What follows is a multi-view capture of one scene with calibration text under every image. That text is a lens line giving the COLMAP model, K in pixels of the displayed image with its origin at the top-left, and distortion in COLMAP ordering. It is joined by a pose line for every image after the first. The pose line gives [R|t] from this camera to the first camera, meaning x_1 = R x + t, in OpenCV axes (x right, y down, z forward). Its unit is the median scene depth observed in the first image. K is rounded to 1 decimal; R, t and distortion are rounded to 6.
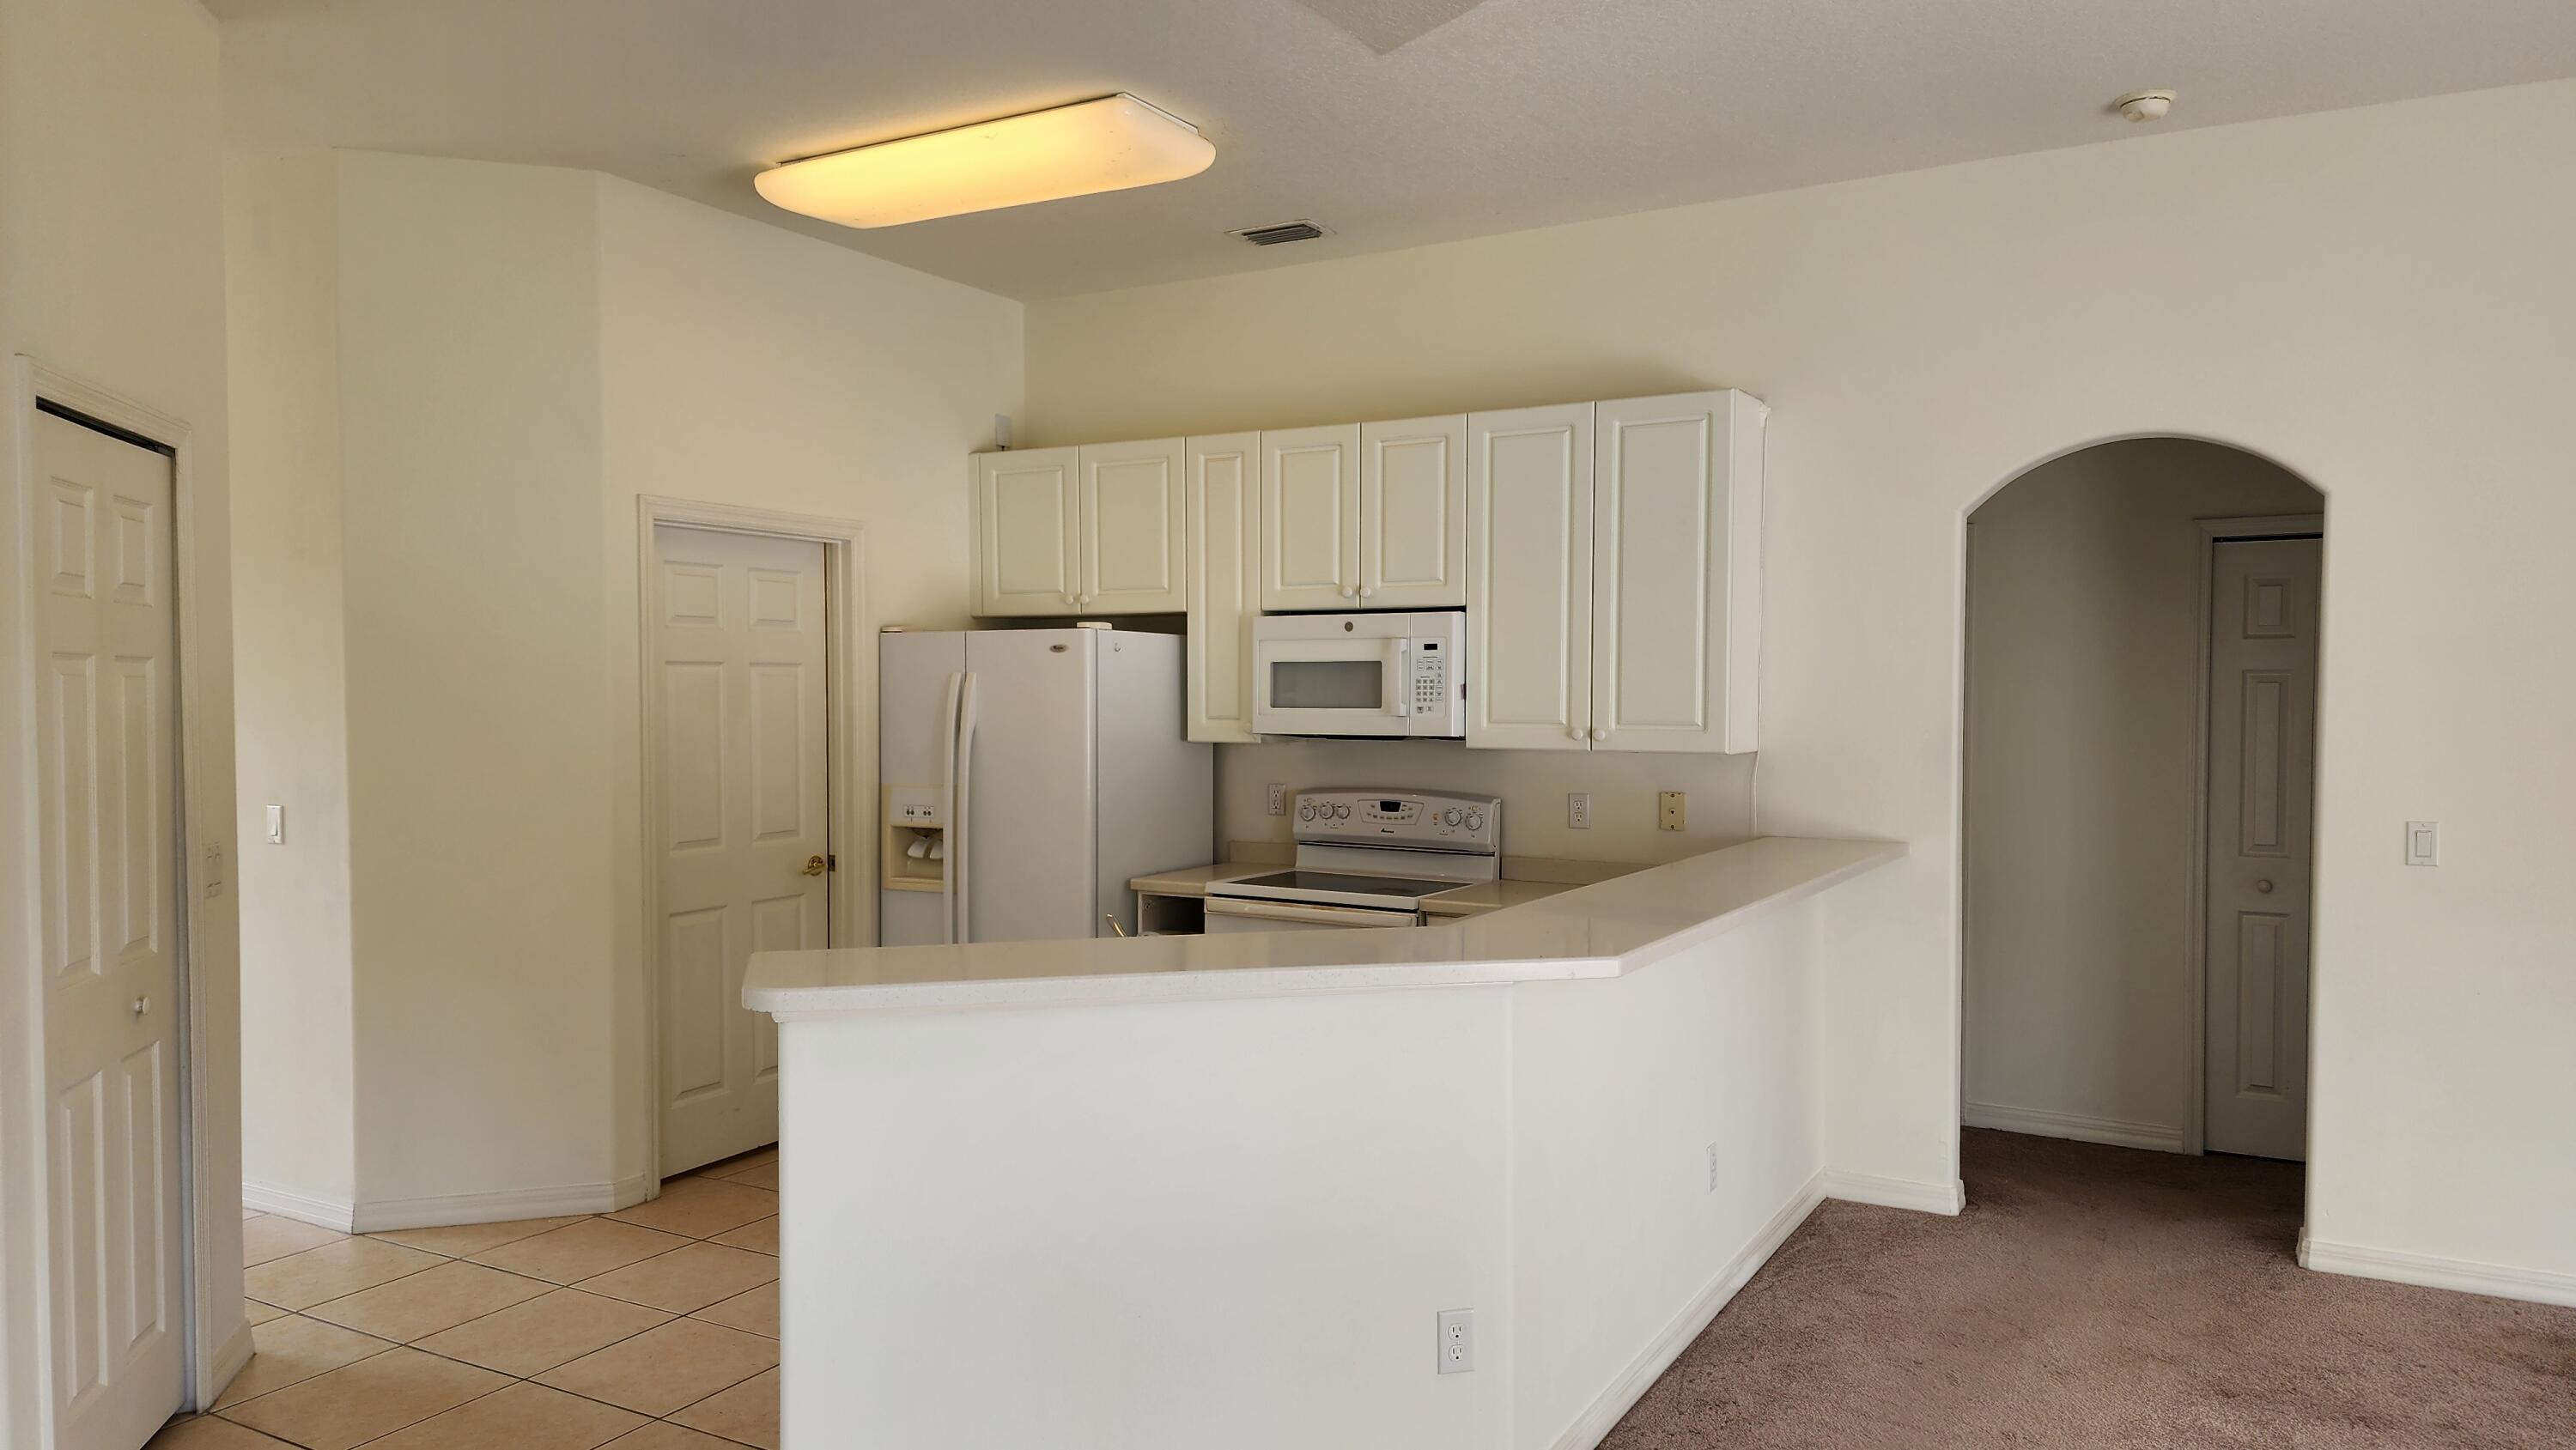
lens RADIAL K [[1692.7, 0, 1360.0], [0, 1692.7, 741.2], [0, 0, 1]] dist [0.000704, -0.005970]
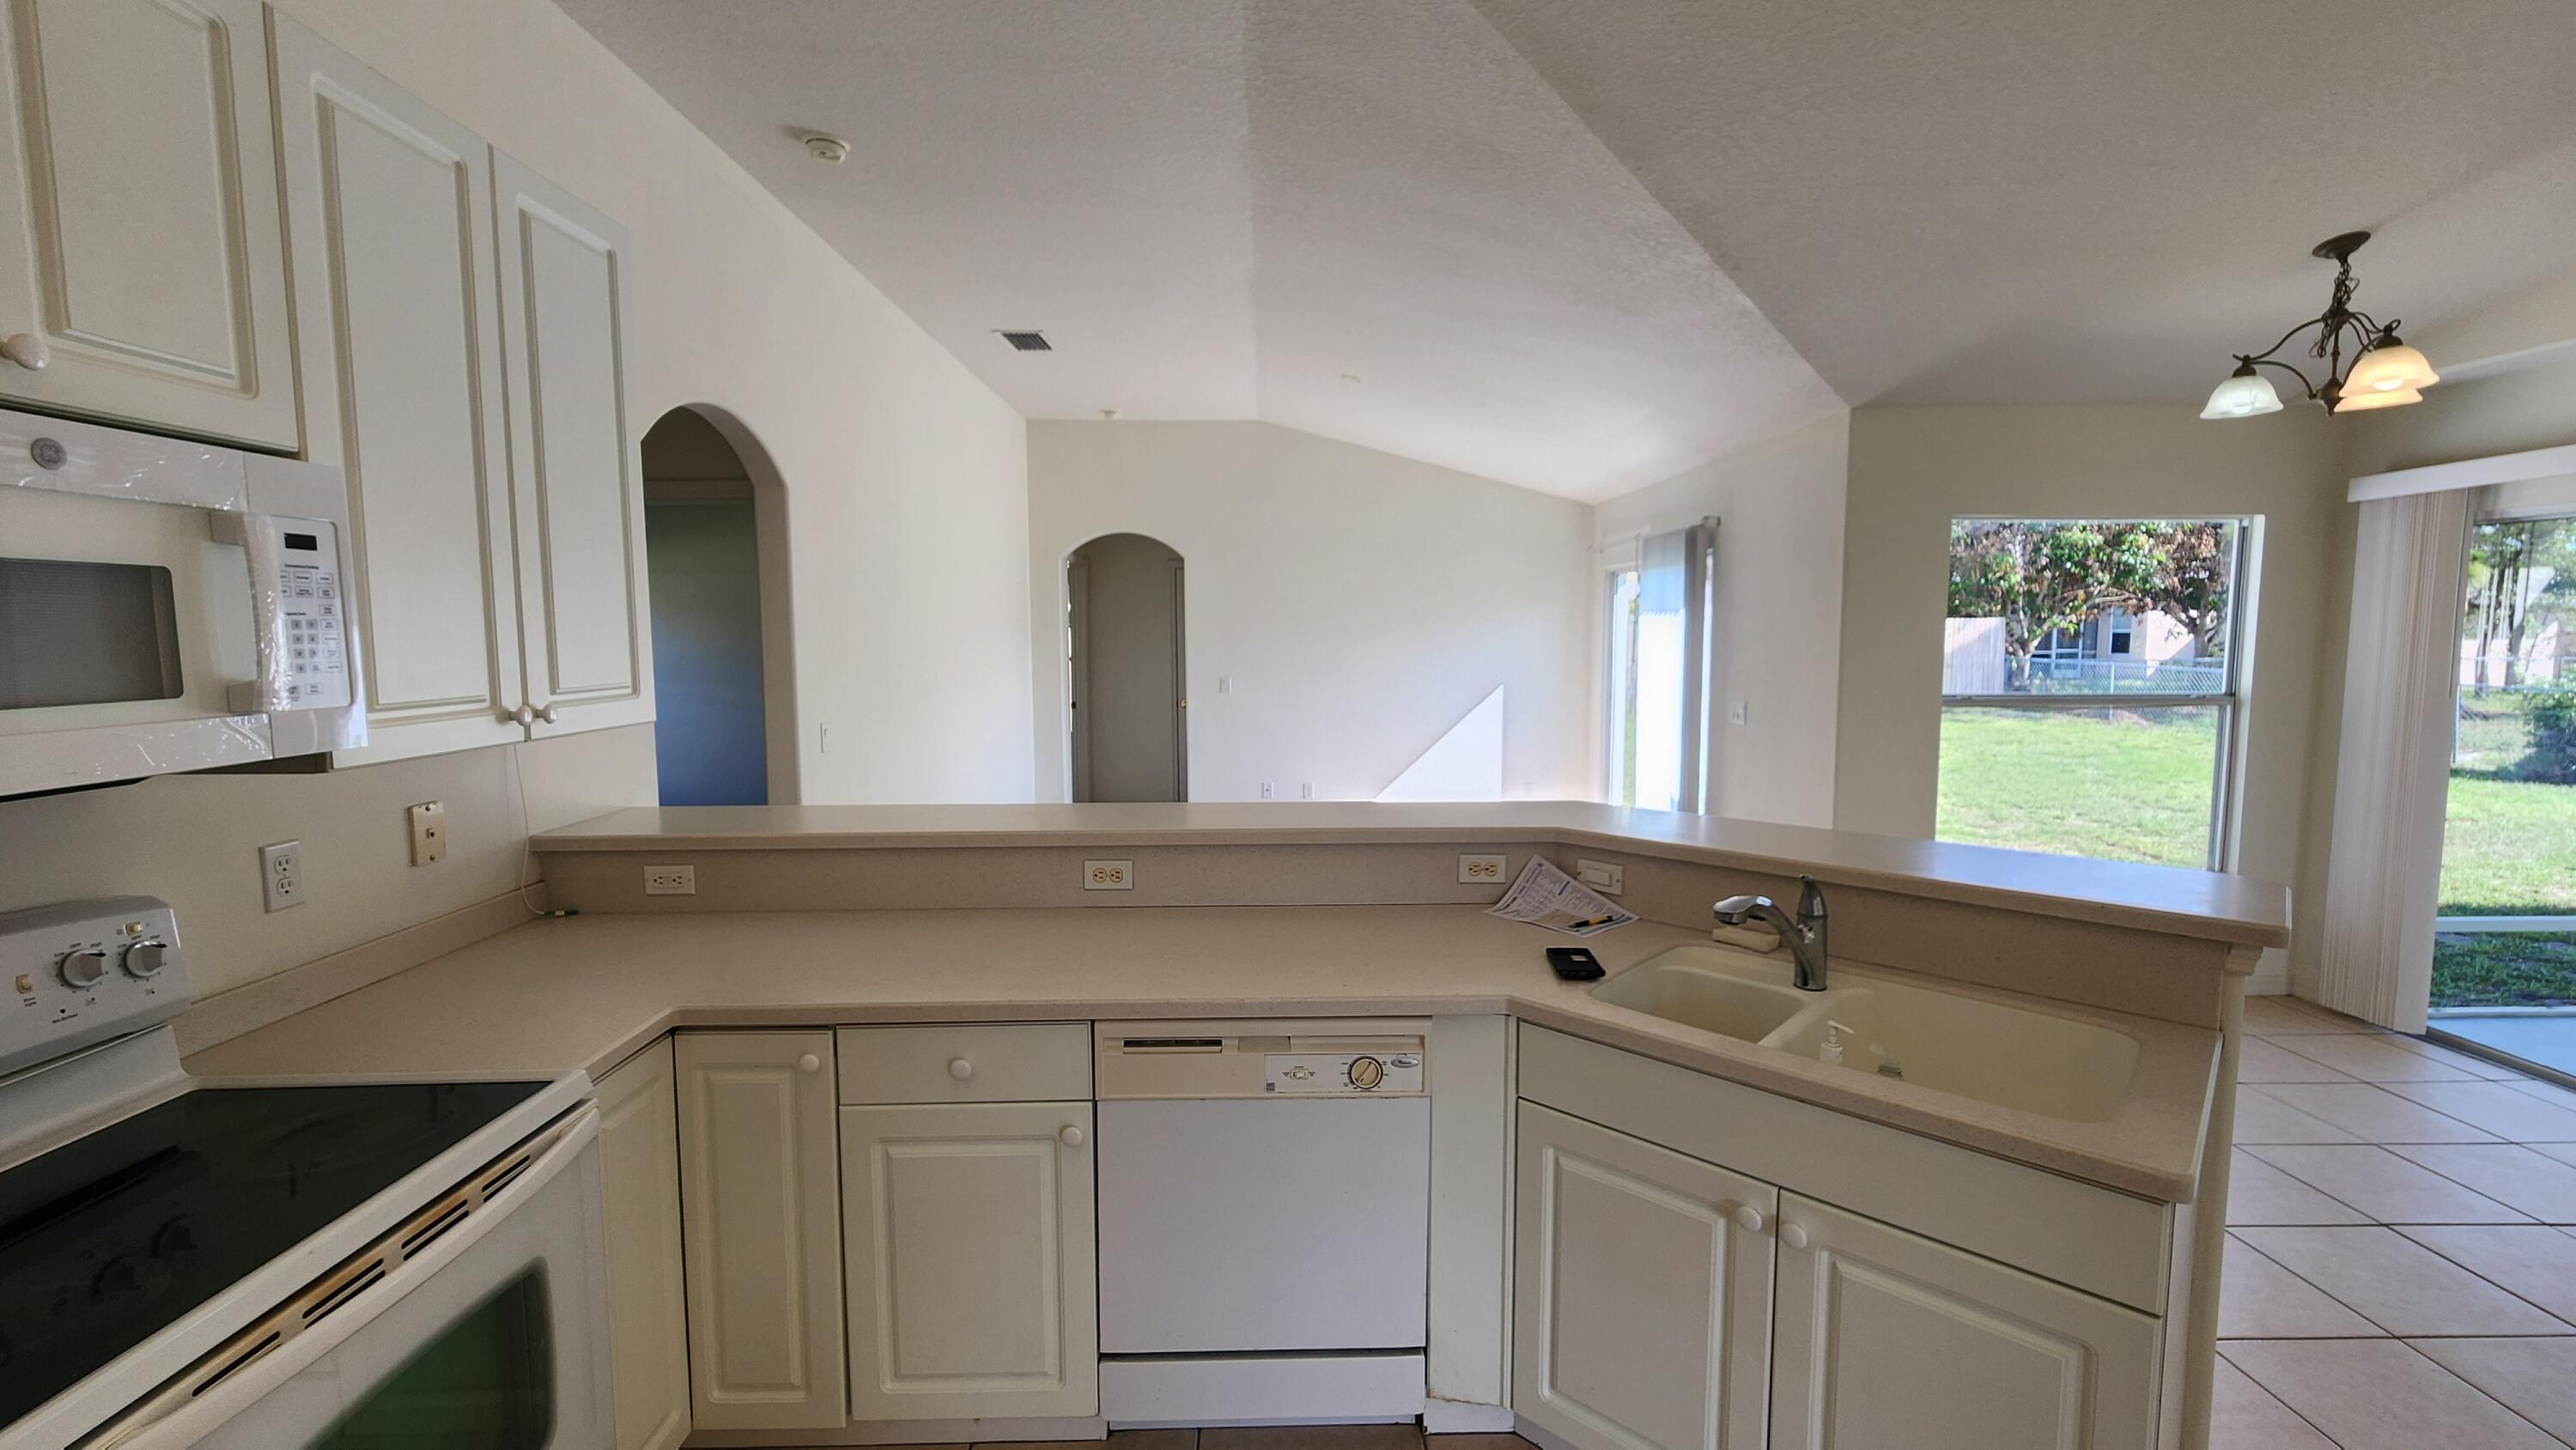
lens RADIAL K [[1061.8, 0, 1288.0], [0, 1061.8, 725.0], [0, 0, 1]] dist [-0.001027, -0.000334]
pose [[-0.500529, -0.075192, 0.862448, -0.306201], [0.031733, 0.993958, 0.105074, -0.029711], [-0.865138, 0.079961, -0.495119, 0.901878]]
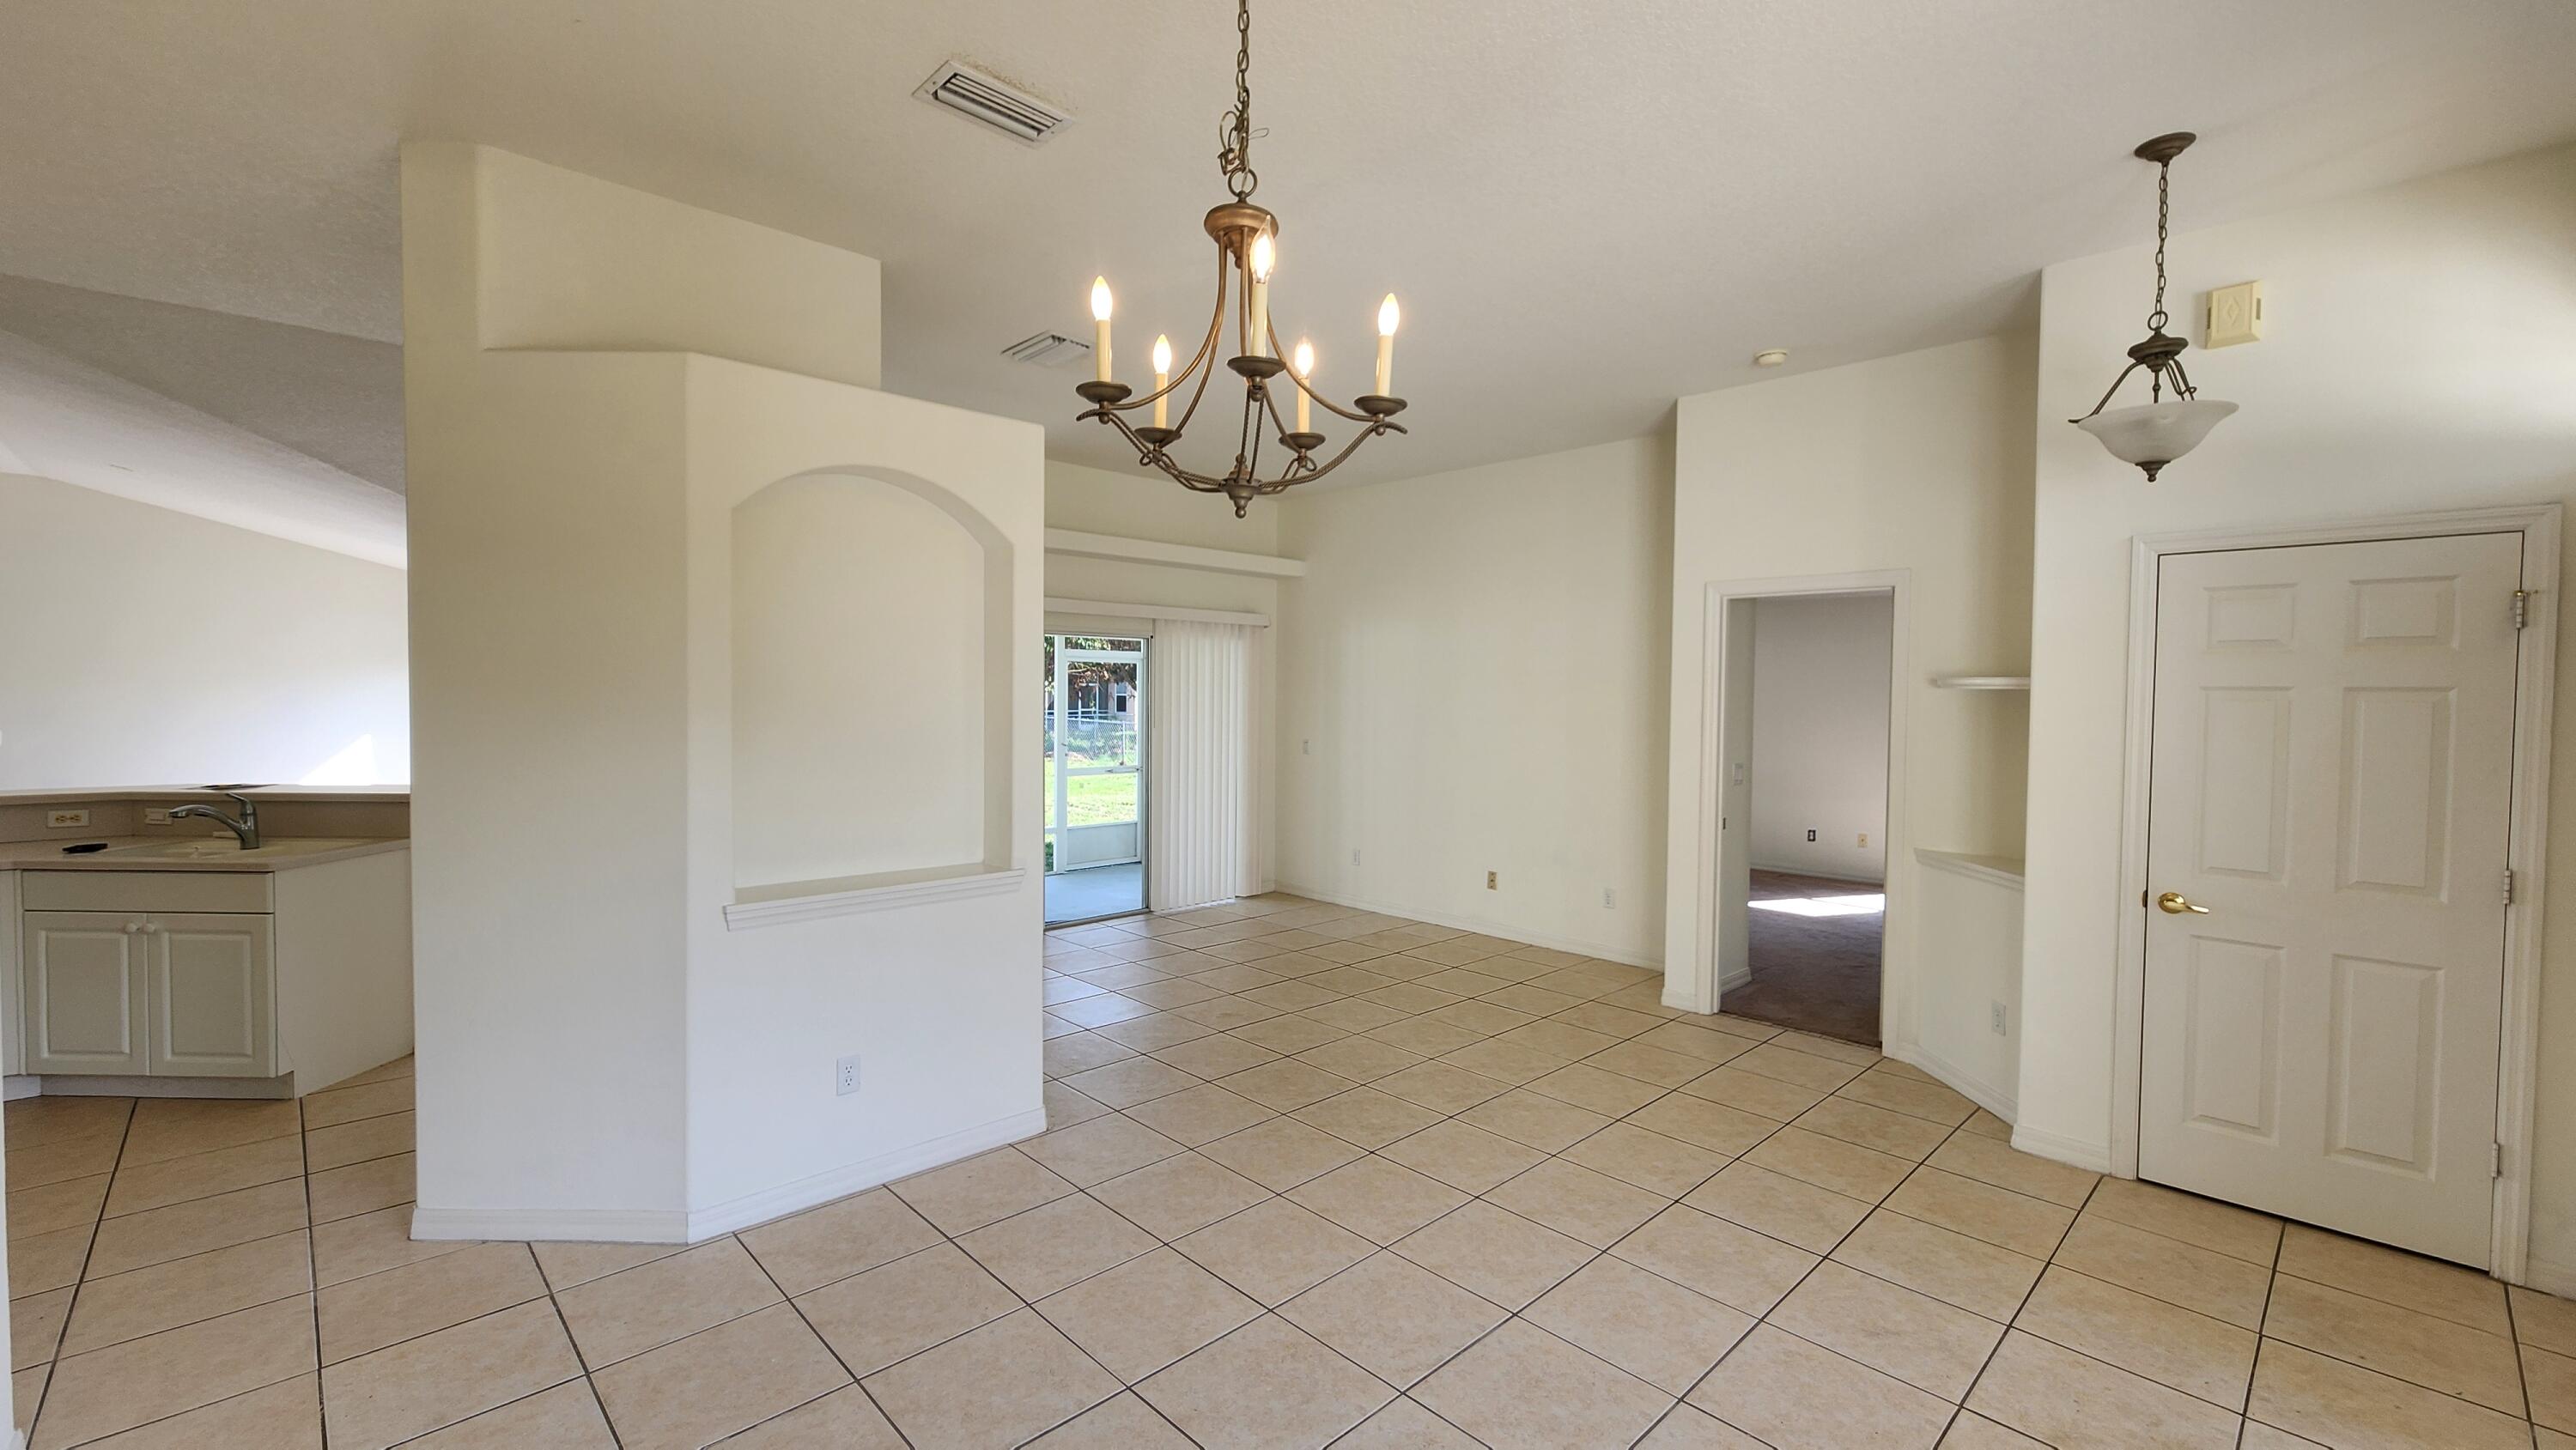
lens RADIAL K [[1061.8, 0, 1288.0], [0, 1061.8, 725.0], [0, 0, 1]] dist [-0.001027, -0.000334]
pose [[-0.956250, -0.021093, 0.291791, -1.064988], [-0.003819, 0.998212, 0.059643, -0.038466], [-0.292527, 0.055920, -0.954621, 1.095824]]
